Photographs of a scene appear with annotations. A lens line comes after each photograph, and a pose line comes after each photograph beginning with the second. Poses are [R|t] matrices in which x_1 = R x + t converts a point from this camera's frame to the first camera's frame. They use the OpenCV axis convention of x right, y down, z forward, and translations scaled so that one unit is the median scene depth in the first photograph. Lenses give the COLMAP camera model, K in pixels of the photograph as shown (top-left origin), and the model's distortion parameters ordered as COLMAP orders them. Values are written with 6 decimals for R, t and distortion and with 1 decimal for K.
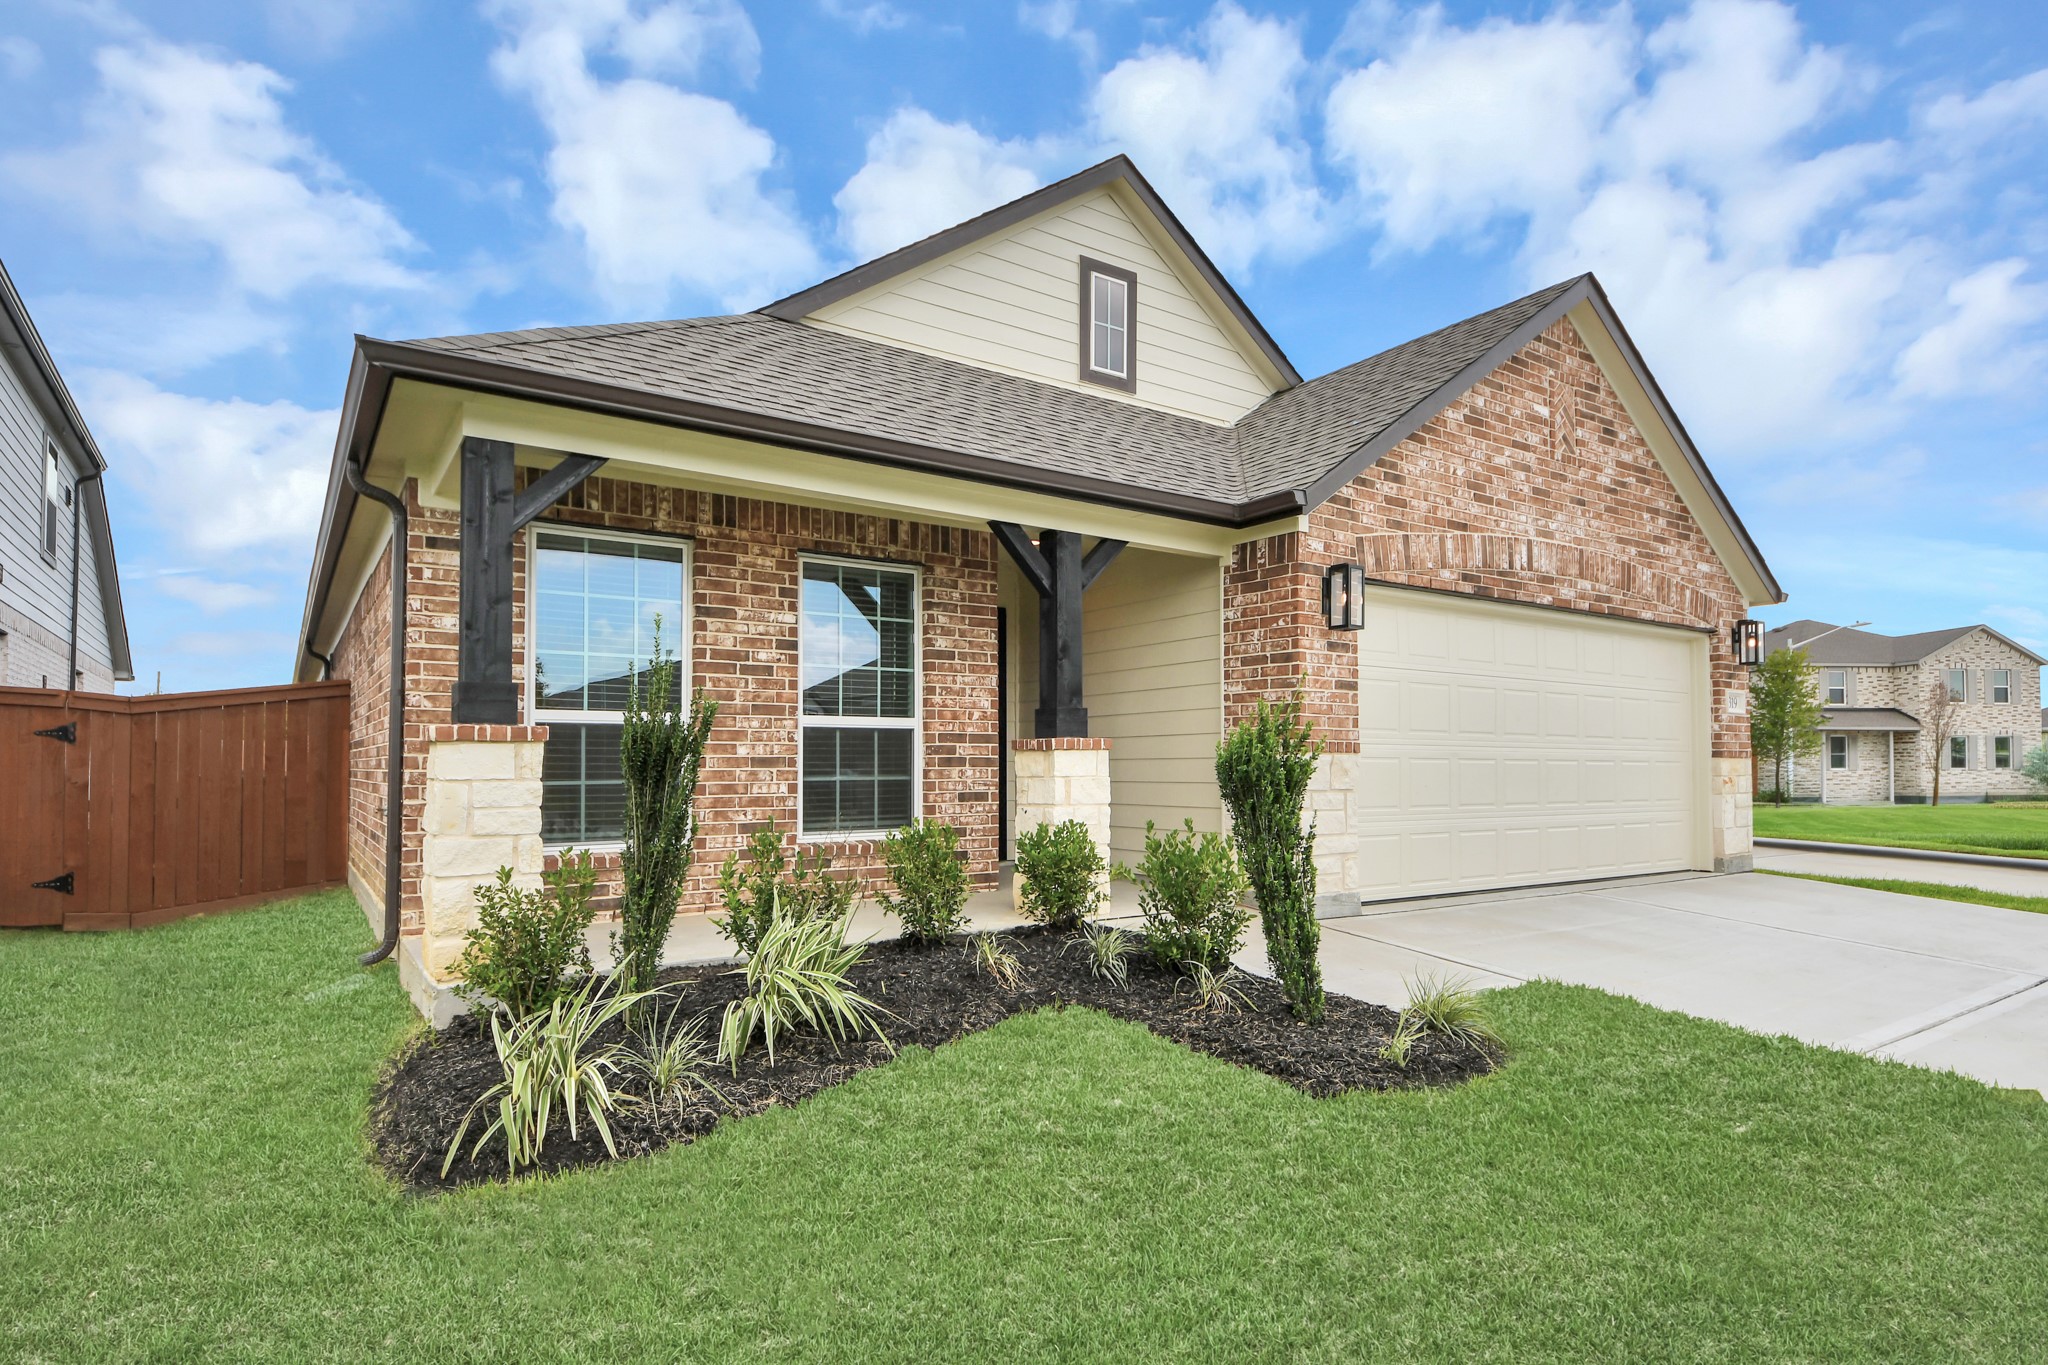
lens RADIAL K [[1076.3, 0, 1024.0], [0, 1076.3, 690.9], [0, 0, 1]] dist [0.021238, -0.000156]
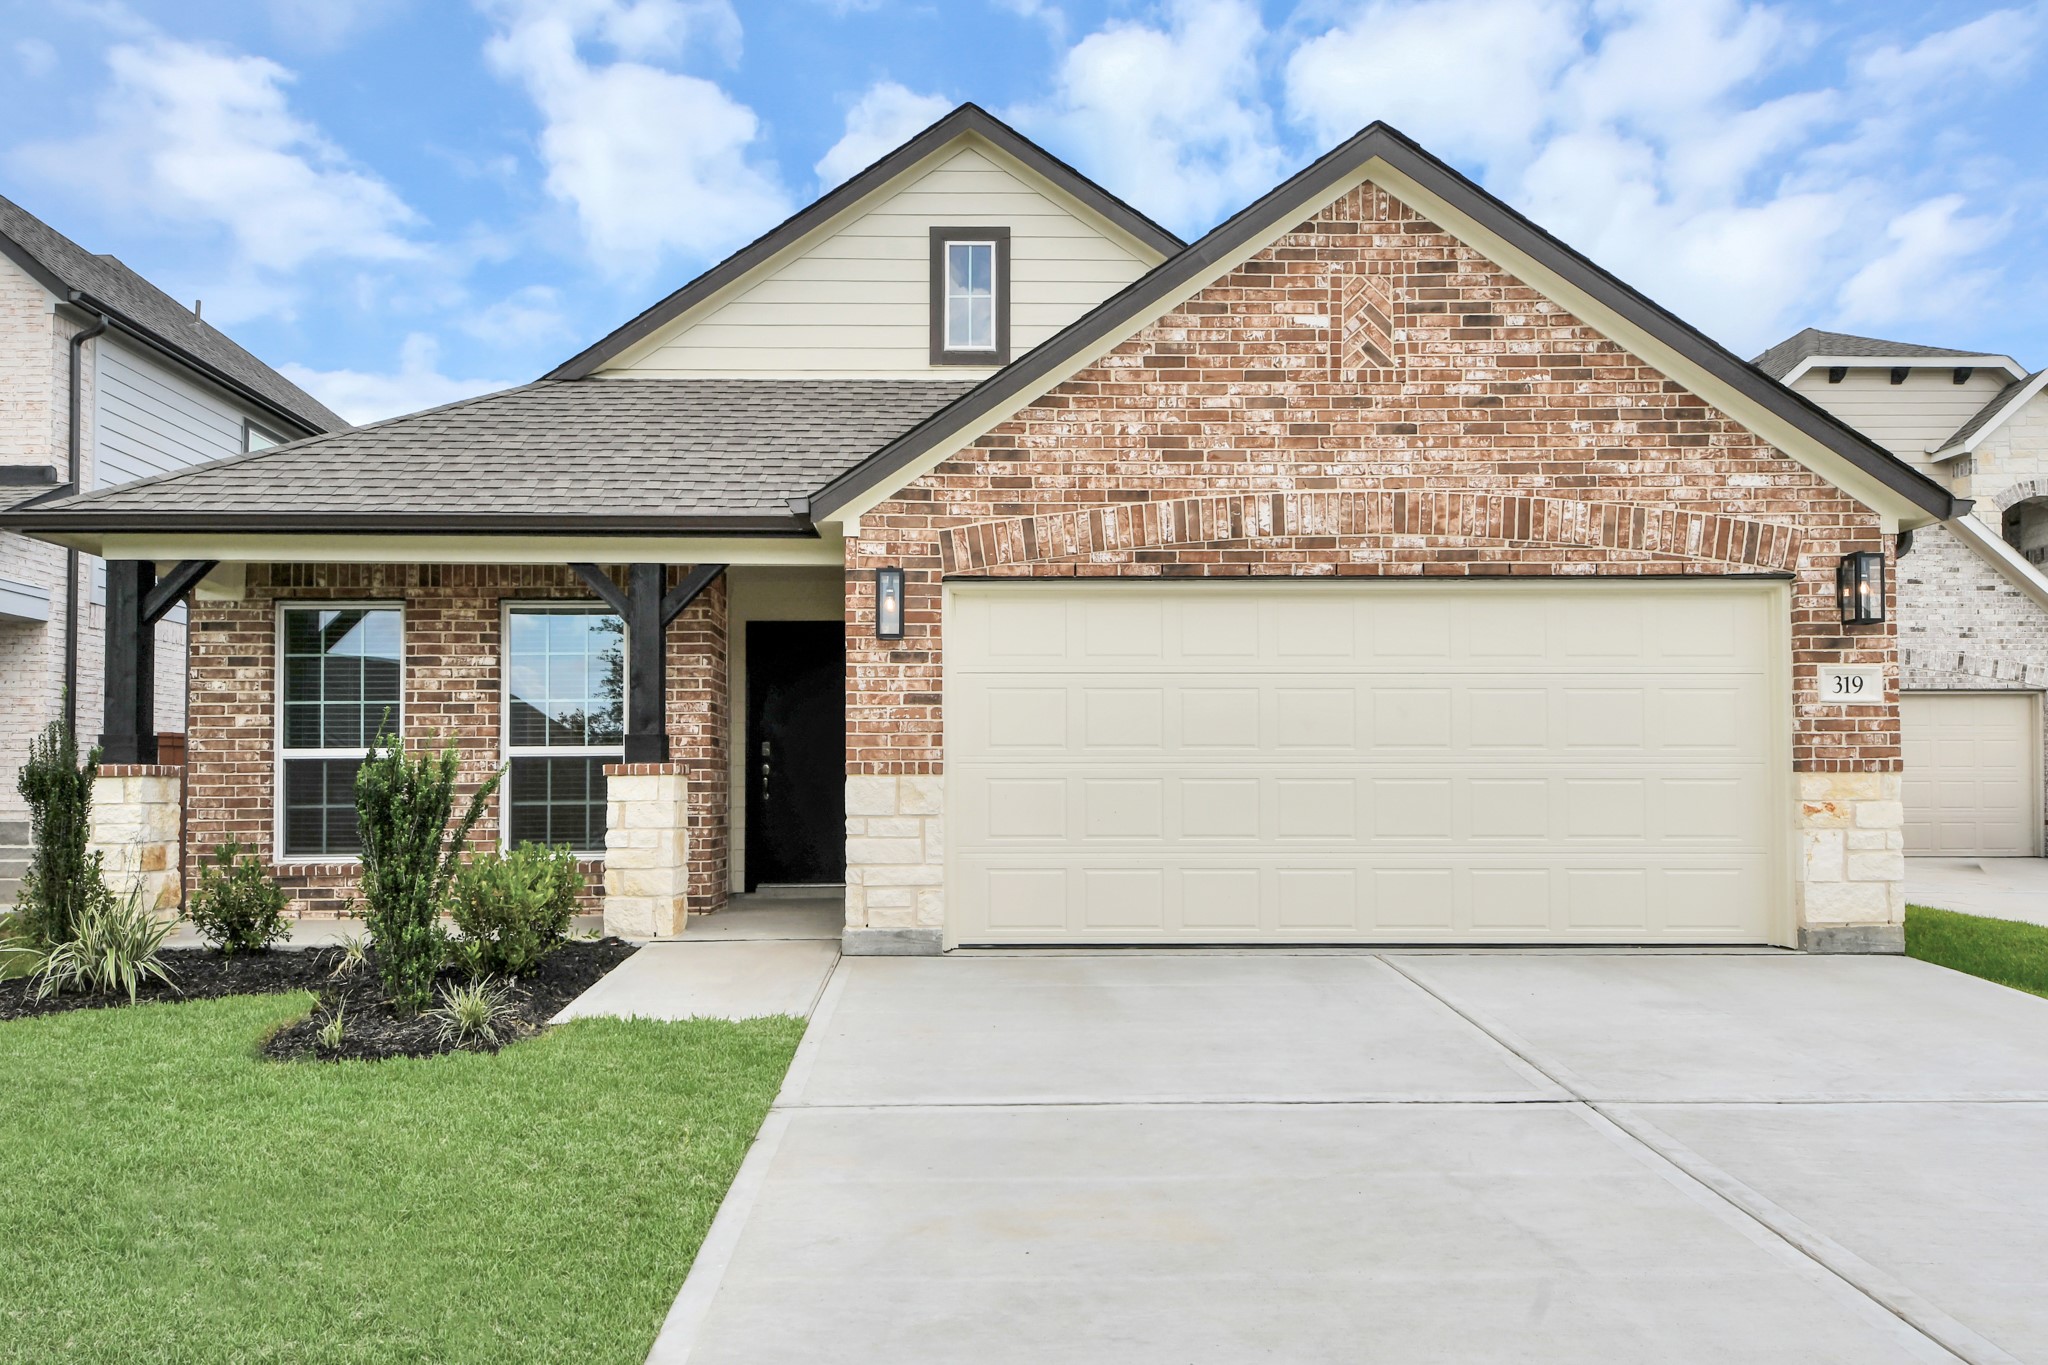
lens RADIAL K [[1399.7, 0, 1024.0], [0, 1399.7, 682.5], [0, 0, 1]] dist [0.038406, -0.001596]
pose [[0.837864, -0.046557, -0.543890, 0.934009], [0.042709, 0.998893, -0.019713, 0.007227], [0.544206, -0.006712, 0.838925, 0.062082]]
